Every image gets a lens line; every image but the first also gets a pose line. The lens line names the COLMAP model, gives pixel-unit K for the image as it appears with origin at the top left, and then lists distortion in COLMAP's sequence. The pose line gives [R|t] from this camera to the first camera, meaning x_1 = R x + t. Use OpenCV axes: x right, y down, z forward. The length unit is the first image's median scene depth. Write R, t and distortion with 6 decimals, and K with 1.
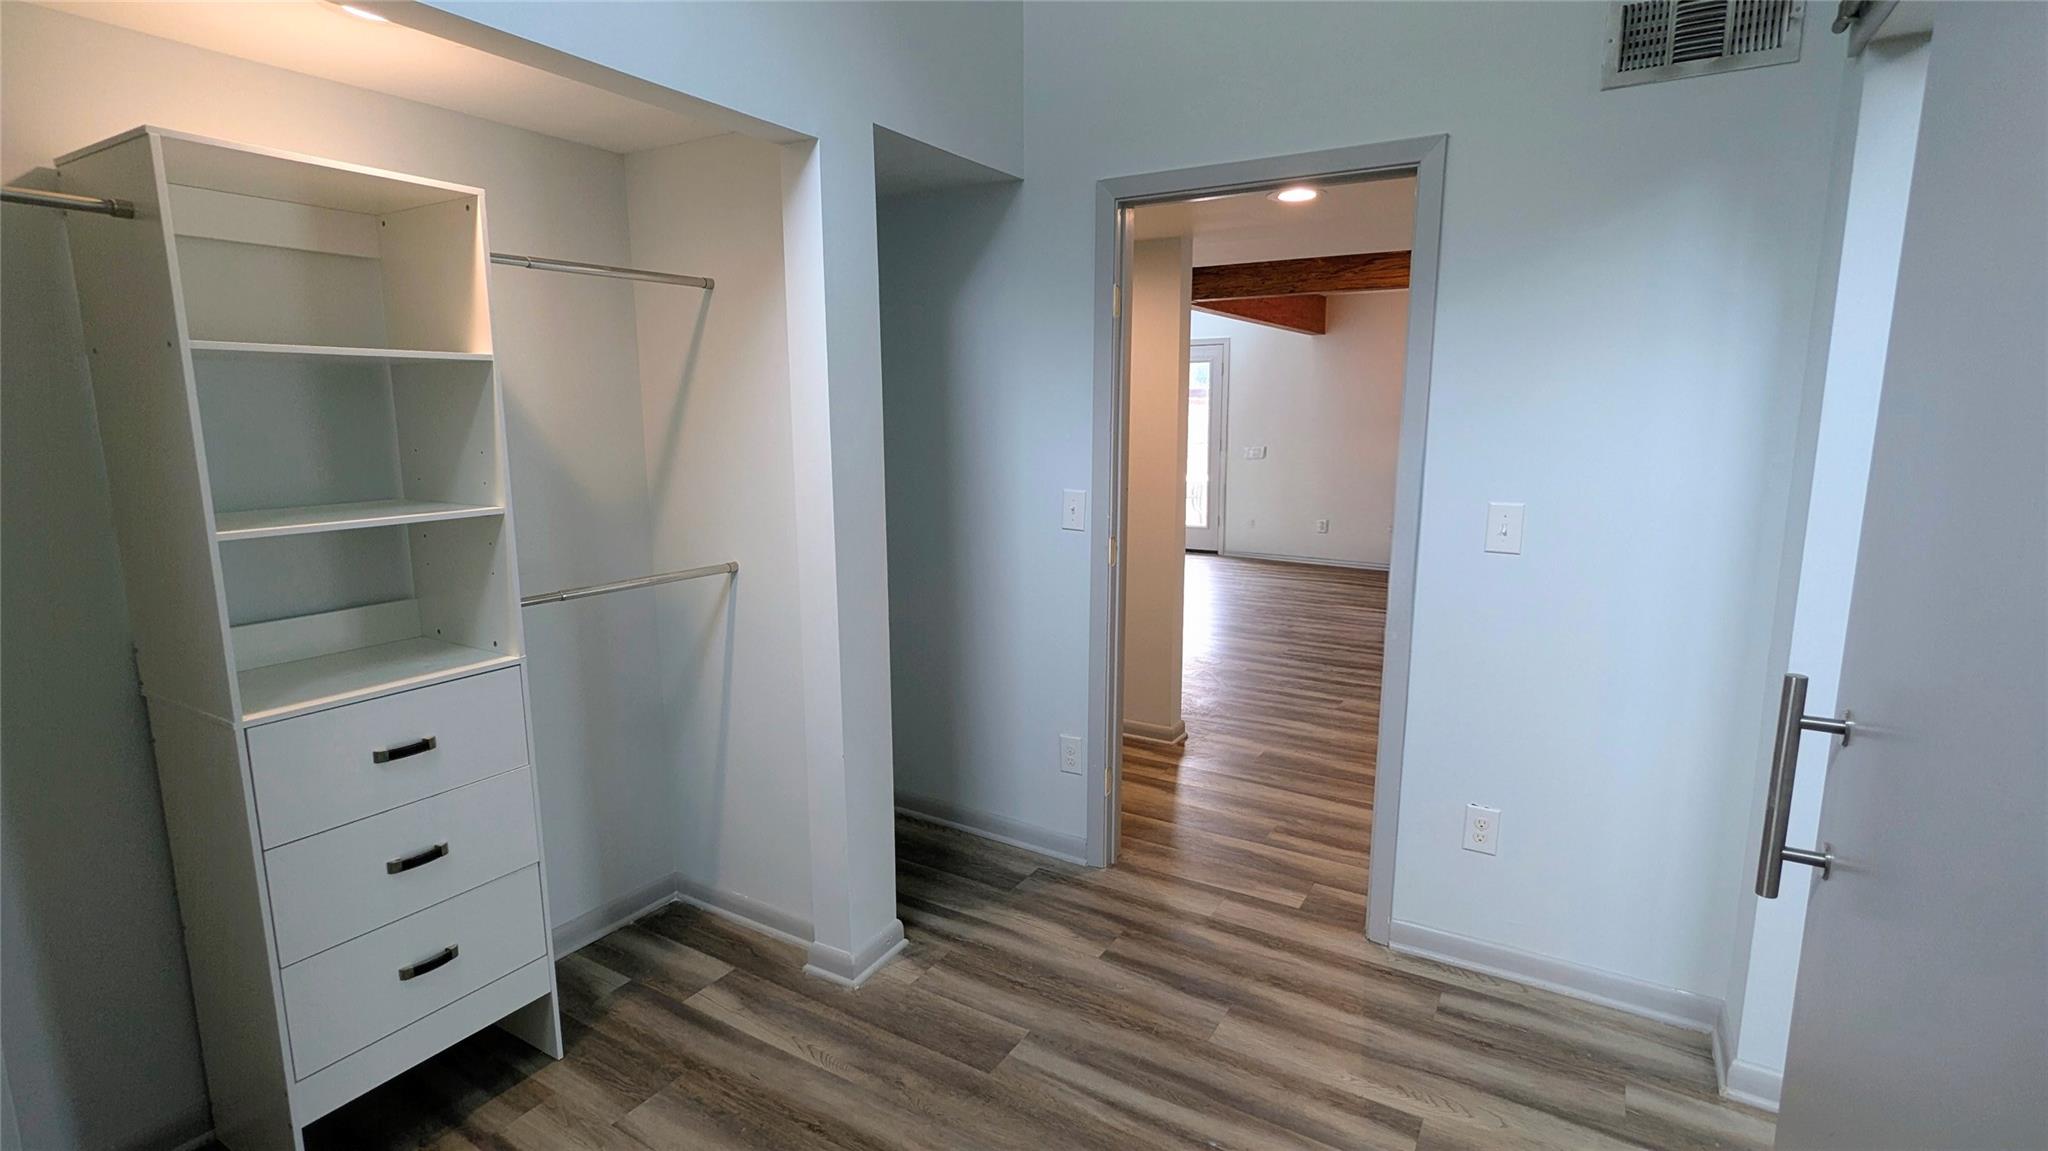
lens RADIAL K [[965.2, 0, 1034.2], [0, 965.2, 580.4], [0, 0, 1]] dist [-0.000664, 0.000190]
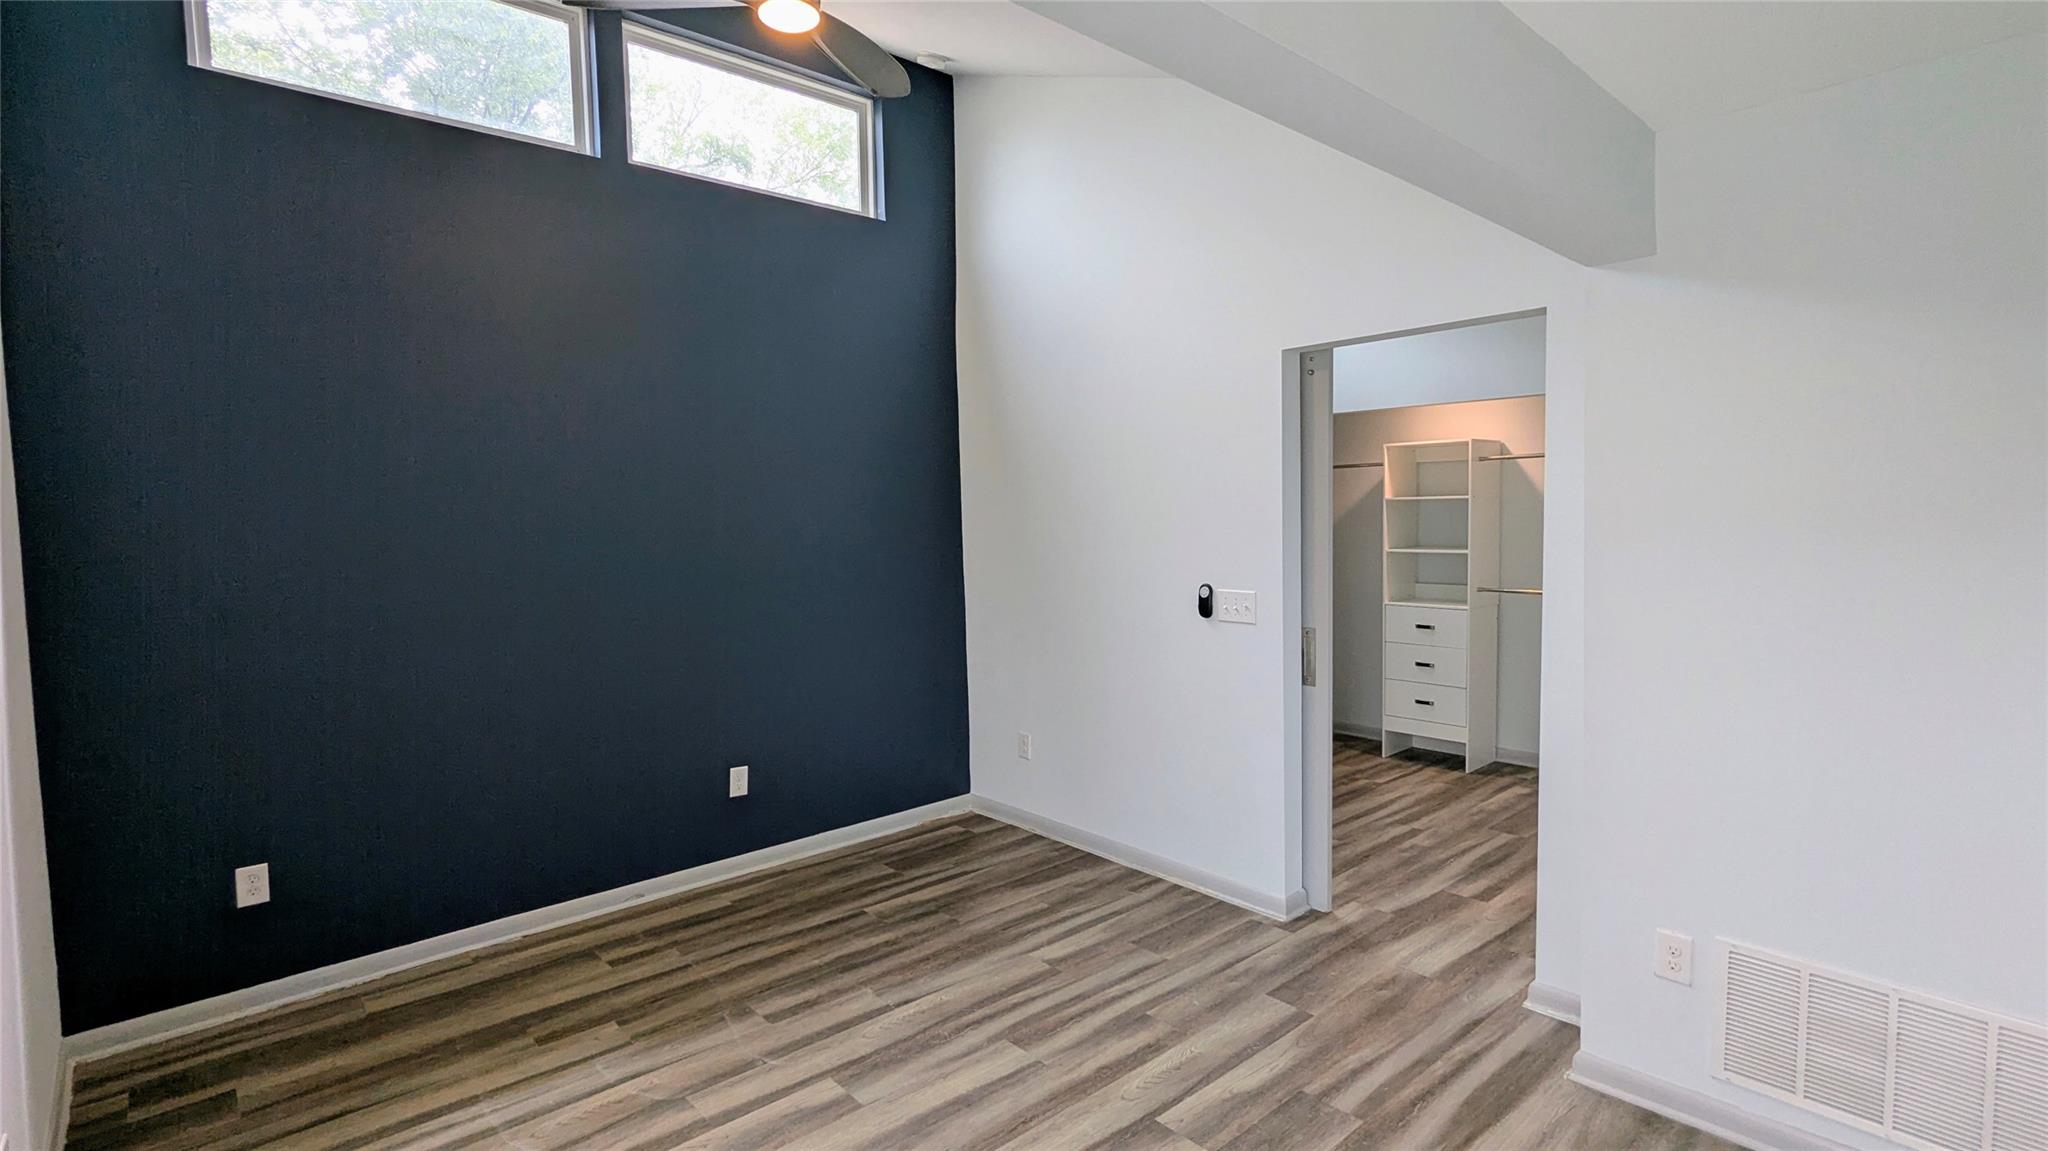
lens RADIAL K [[965.2, 0, 1034.2], [0, 965.2, 580.4], [0, 0, 1]] dist [-0.000664, 0.000190]
pose [[-0.298374, 0.067435, -0.952064, 2.319005], [-0.145659, 0.982599, 0.115247, -0.126996], [0.943269, 0.173063, -0.283359, 0.594287]]
